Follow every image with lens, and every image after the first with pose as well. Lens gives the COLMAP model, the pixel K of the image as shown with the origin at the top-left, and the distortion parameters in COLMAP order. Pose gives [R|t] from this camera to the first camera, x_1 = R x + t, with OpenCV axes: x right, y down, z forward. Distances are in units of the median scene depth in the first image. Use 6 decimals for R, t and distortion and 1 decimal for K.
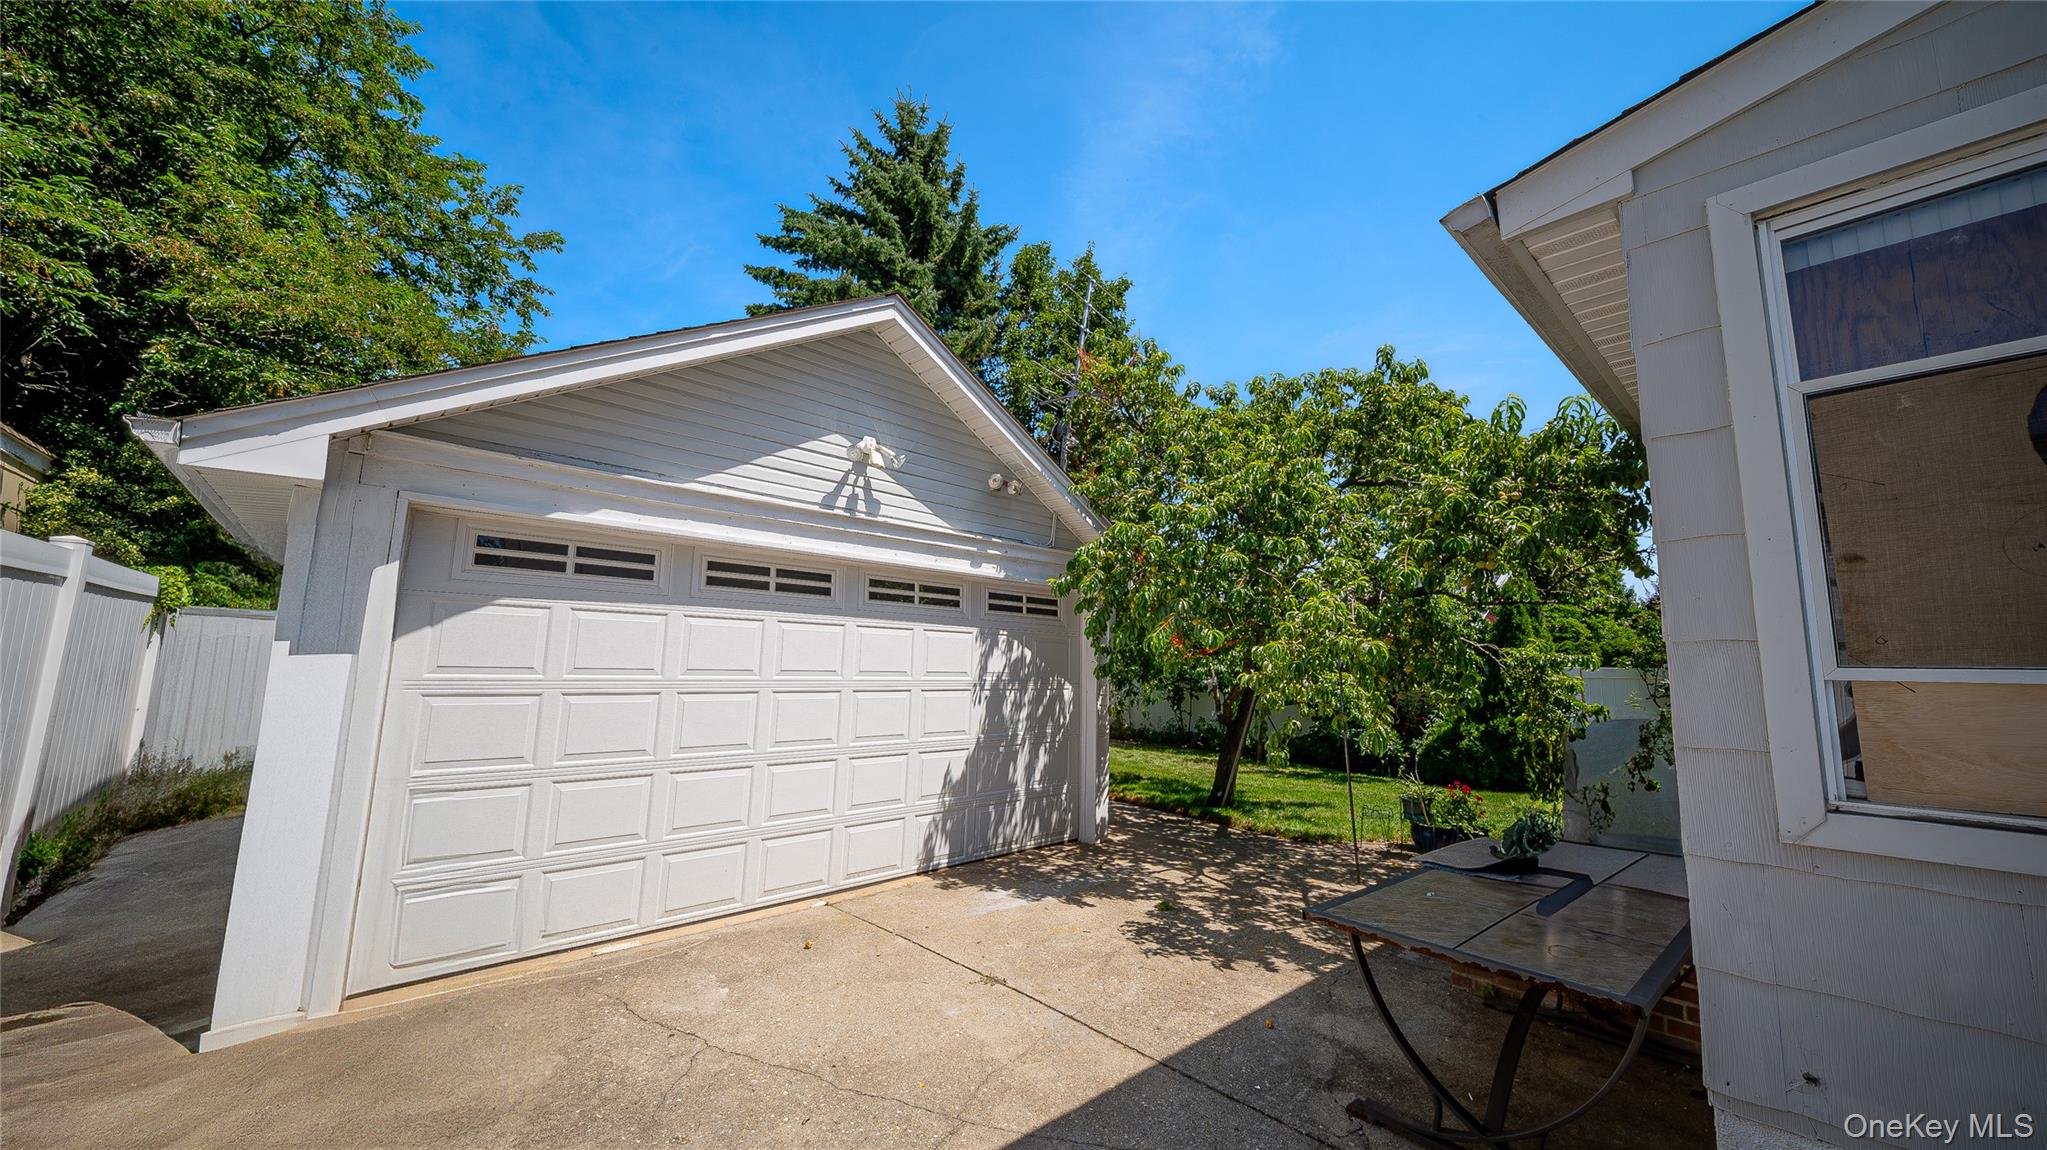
lens RADIAL K [[707.5, 0, 1026.9], [0, 707.5, 568.0], [0, 0, 1]] dist [-0.000028, -0.003570]
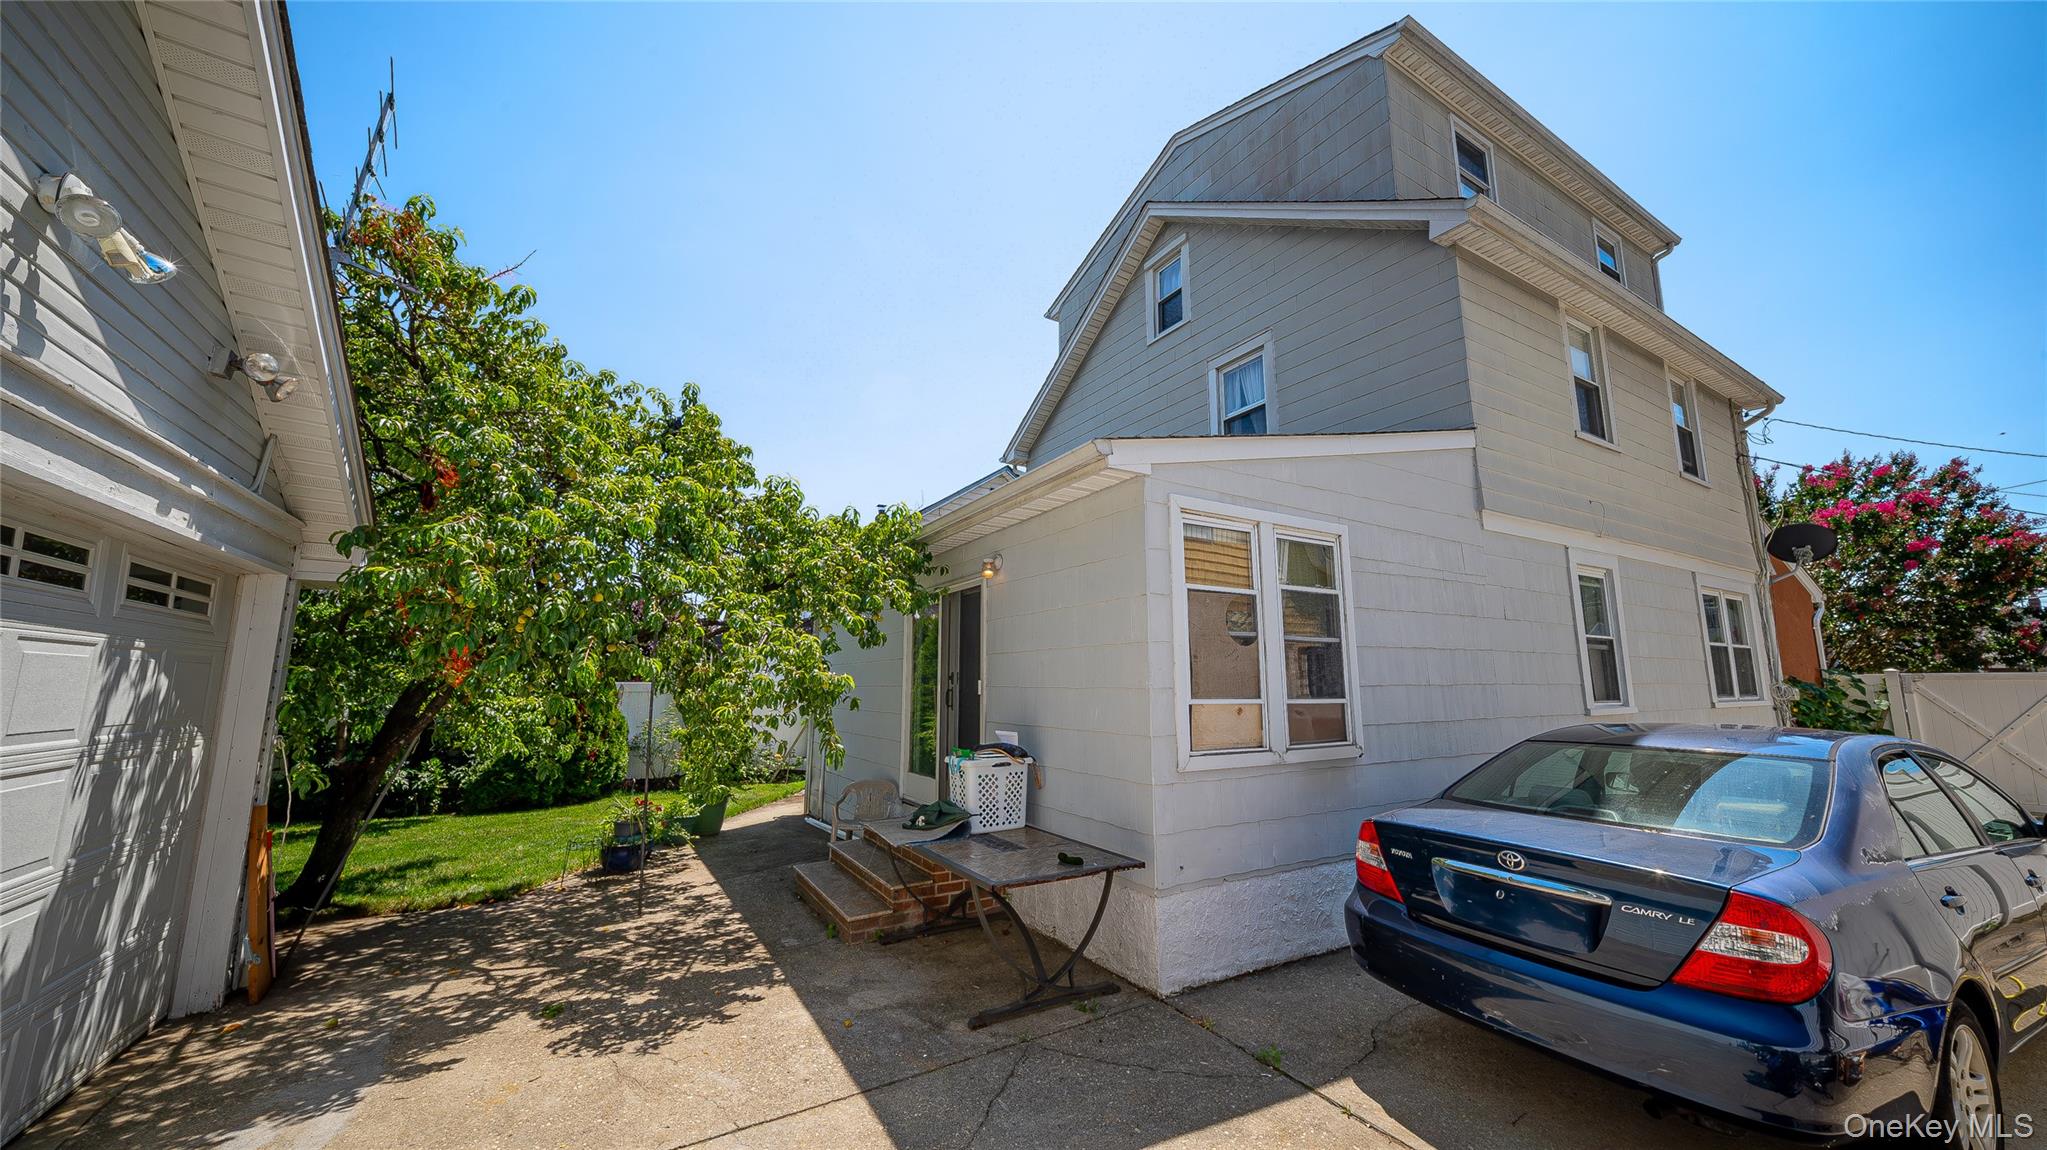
lens RADIAL K [[707.5, 0, 1026.9], [0, 707.5, 568.0], [0, 0, 1]] dist [-0.000028, -0.003570]
pose [[0.193658, 0.141751, 0.970774, -0.490369], [-0.132791, 0.984188, -0.117219, 0.014917], [-0.972041, -0.106210, 0.209420, 0.346563]]
